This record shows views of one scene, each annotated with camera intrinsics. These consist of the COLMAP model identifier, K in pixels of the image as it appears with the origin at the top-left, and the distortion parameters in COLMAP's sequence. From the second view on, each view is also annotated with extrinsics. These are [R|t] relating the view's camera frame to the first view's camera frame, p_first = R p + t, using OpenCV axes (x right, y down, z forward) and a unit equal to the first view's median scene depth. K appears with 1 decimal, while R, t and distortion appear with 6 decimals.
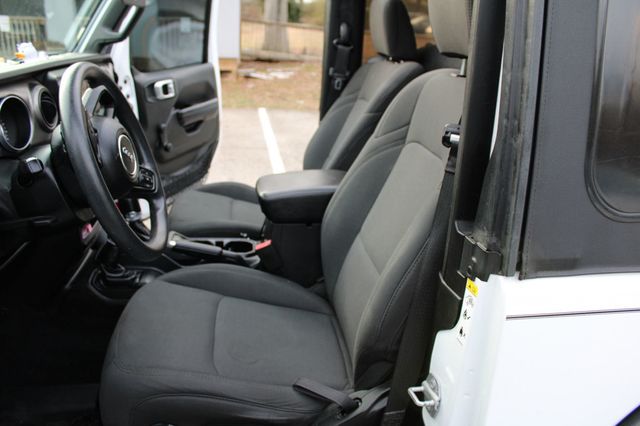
lens RADIAL K [[531.3, 0, 319.8], [0, 531.3, 214.3], [0, 0, 1]] dist [-0.087125, 0.030025]
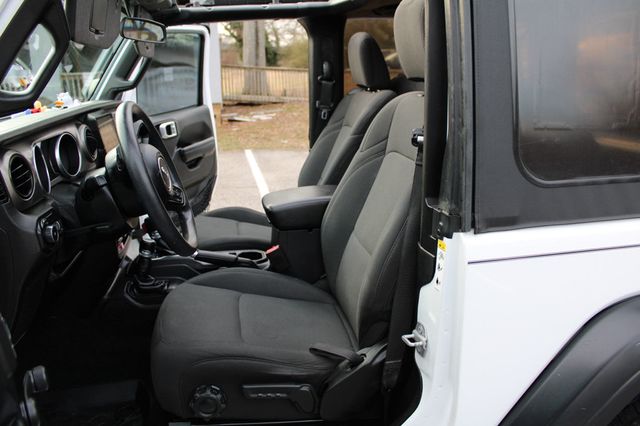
lens RADIAL K [[531.3, 0, 320.4], [0, 531.3, 212.5], [0, 0, 1]] dist [-0.087125, 0.030025]
pose [[0.997396, -0.067687, 0.024897, -0.027454], [0.069371, 0.994802, -0.074538, 0.080424], [-0.019722, 0.076071, 0.996907, -0.203215]]
